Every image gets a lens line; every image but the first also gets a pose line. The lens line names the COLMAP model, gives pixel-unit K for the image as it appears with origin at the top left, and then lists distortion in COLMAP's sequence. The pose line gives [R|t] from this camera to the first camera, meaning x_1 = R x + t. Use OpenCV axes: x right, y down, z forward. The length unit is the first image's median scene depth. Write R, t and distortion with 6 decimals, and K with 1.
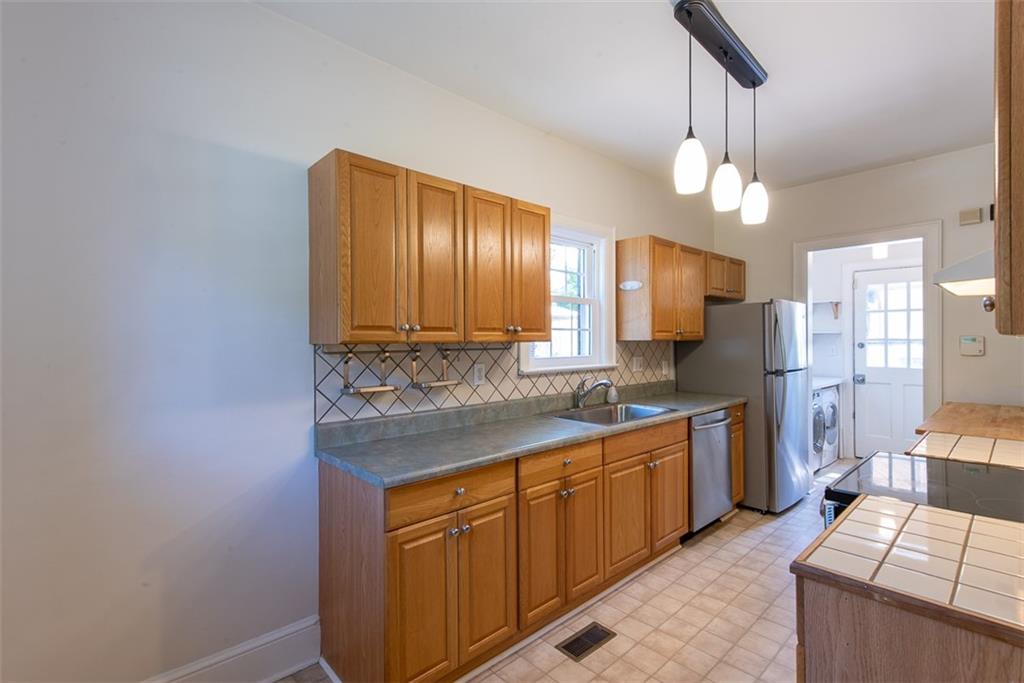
lens RADIAL K [[465.5, 0, 511.4], [0, 465.5, 335.3], [0, 0, 1]] dist [0.002740, 0.000170]
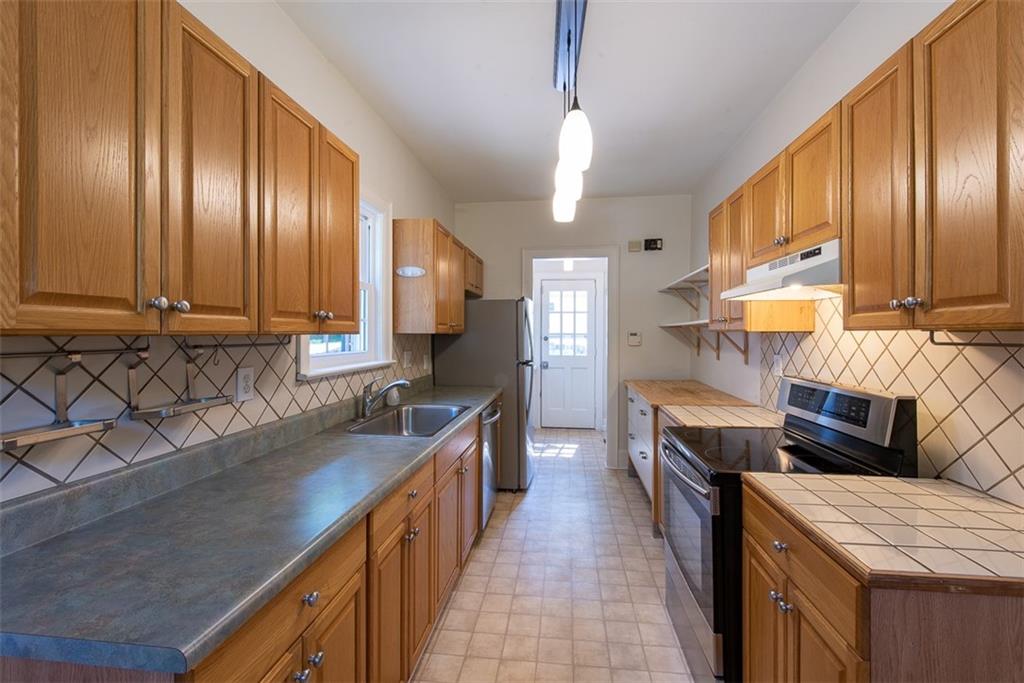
lens RADIAL K [[440.0, 0, 513.1], [0, 440.0, 332.1], [0, 0, 1]] dist [-0.002444, -0.000957]
pose [[0.761684, 0.008182, 0.647897, -0.165733], [-0.012149, 0.999925, 0.001654, 0.005663], [-0.647835, -0.009131, 0.761726, 0.271746]]
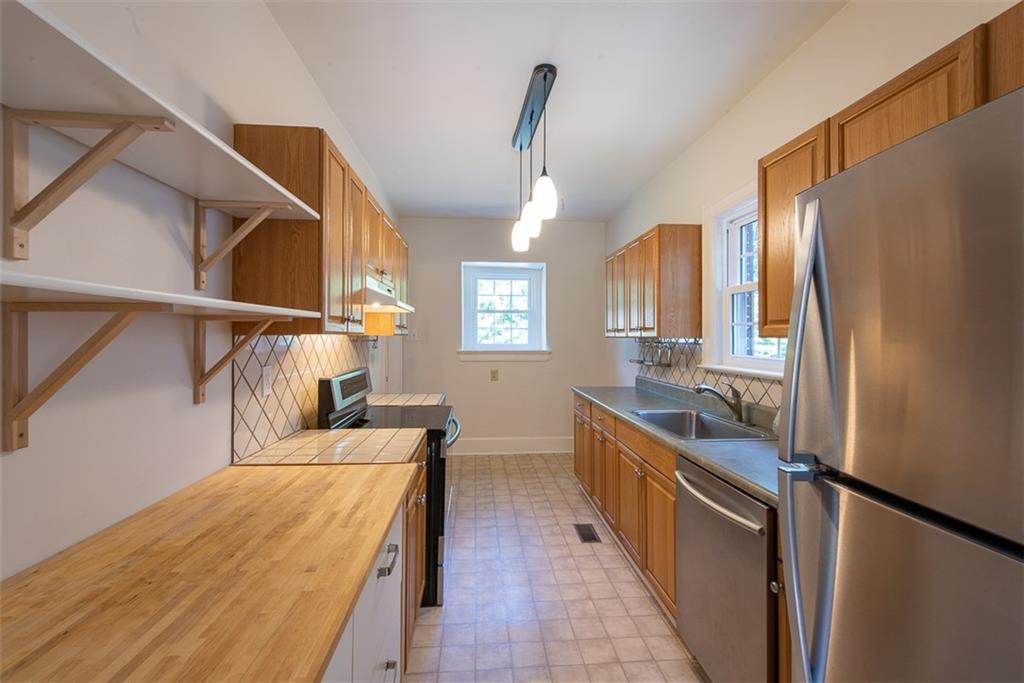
lens RADIAL K [[440.0, 0, 513.1], [0, 440.0, 332.1], [0, 0, 1]] dist [-0.002444, -0.000957]
pose [[-0.614392, -0.002065, -0.788998, 1.006830], [0.009222, 0.999909, -0.009798, 0.004612], [0.788947, -0.013296, -0.614318, 1.182271]]
